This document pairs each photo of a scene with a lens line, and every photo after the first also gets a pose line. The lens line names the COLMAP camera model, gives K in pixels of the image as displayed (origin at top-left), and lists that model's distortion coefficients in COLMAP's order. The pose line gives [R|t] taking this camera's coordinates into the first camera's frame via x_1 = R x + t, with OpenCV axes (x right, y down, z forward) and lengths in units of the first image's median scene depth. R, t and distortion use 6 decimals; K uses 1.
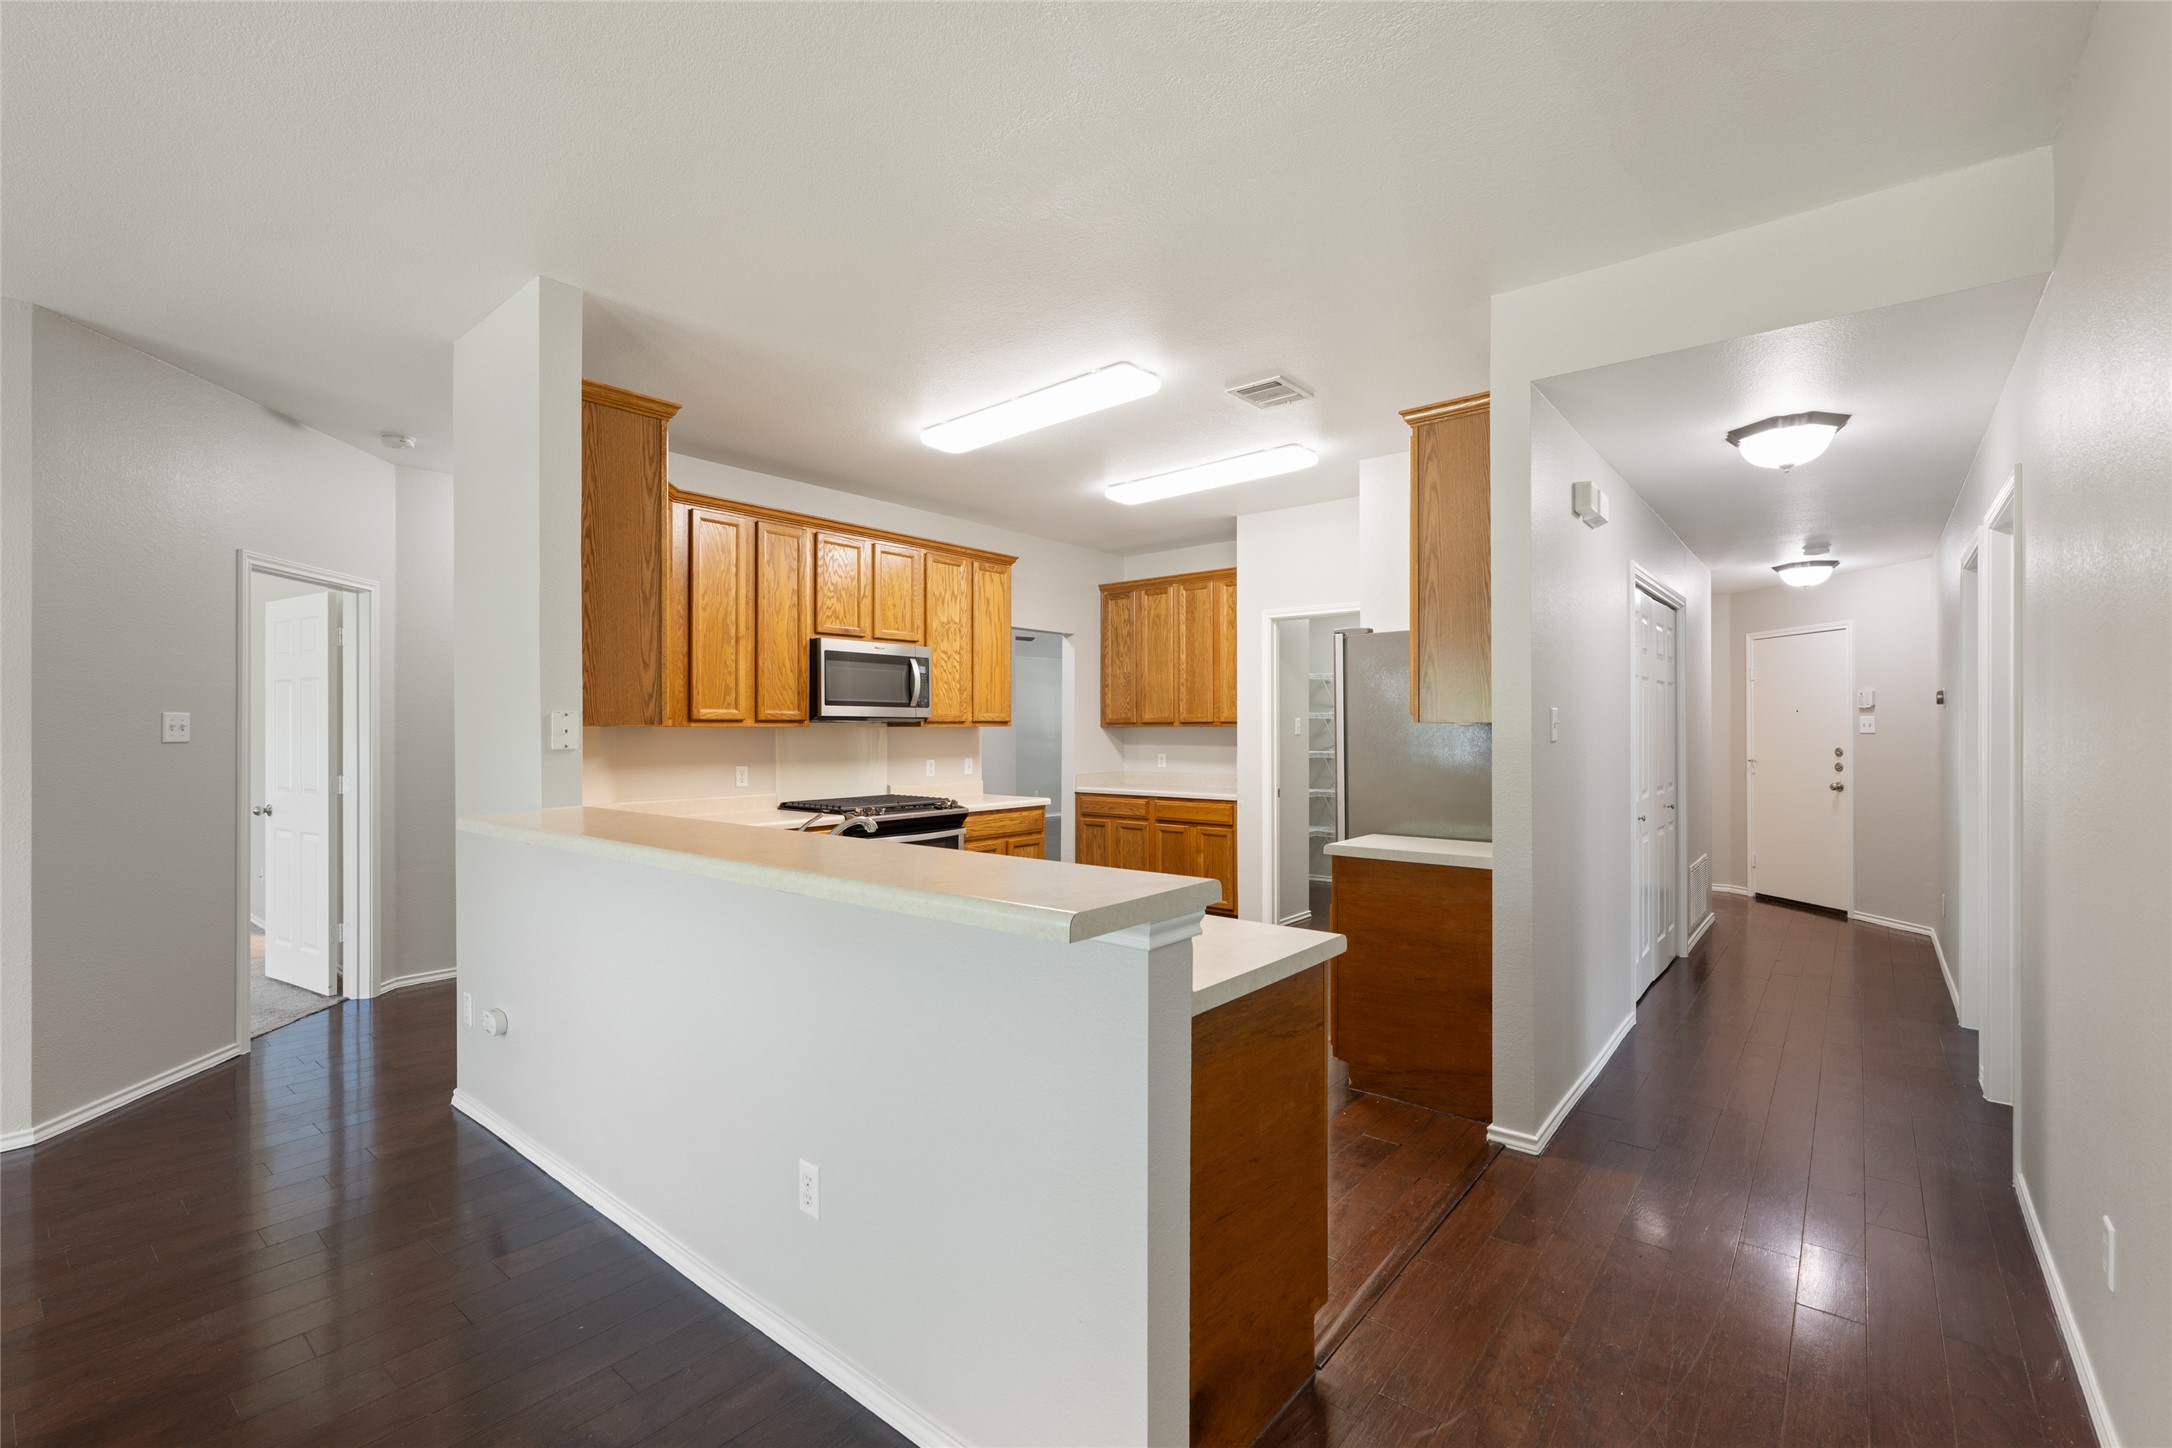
lens RADIAL K [[938.9, 0, 1088.5], [0, 938.9, 724.7], [0, 0, 1]] dist [0.000729, -0.000001]
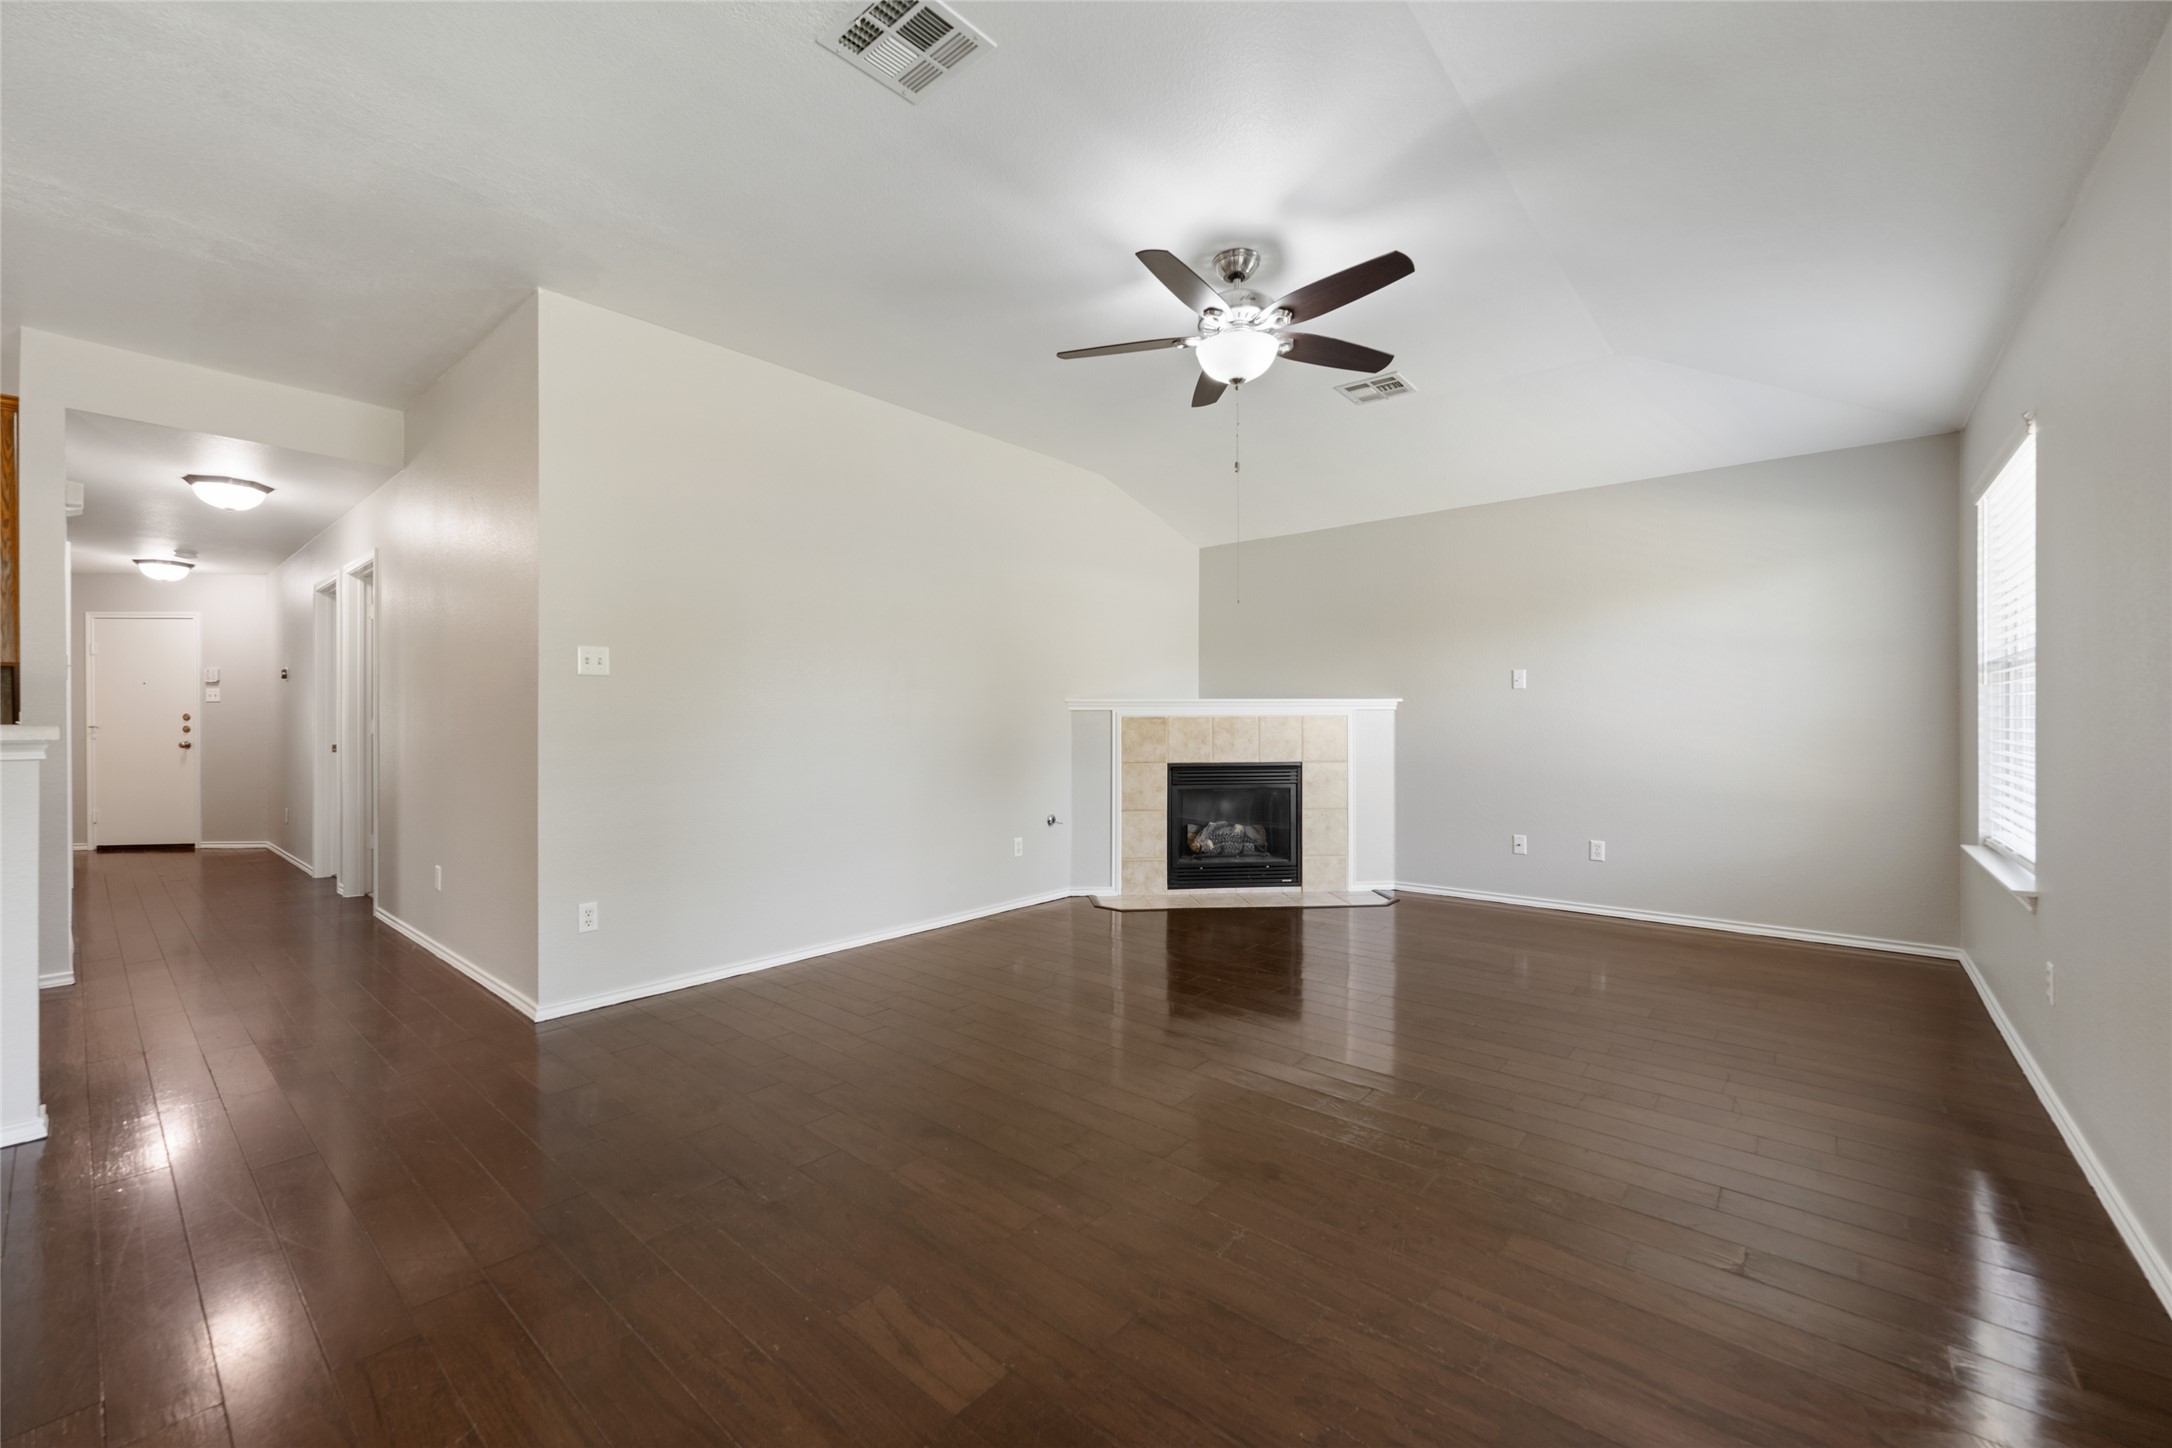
lens RADIAL K [[868.7, 0, 1086.7], [0, 868.7, 723.3], [0, 0, 1]] dist [0.002038, -0.000114]
pose [[0.015725, -0.002215, 0.999874, -0.342701], [-0.000855, 0.999997, 0.002229, 0.034729], [-0.999876, -0.000890, 0.015723, -0.214187]]
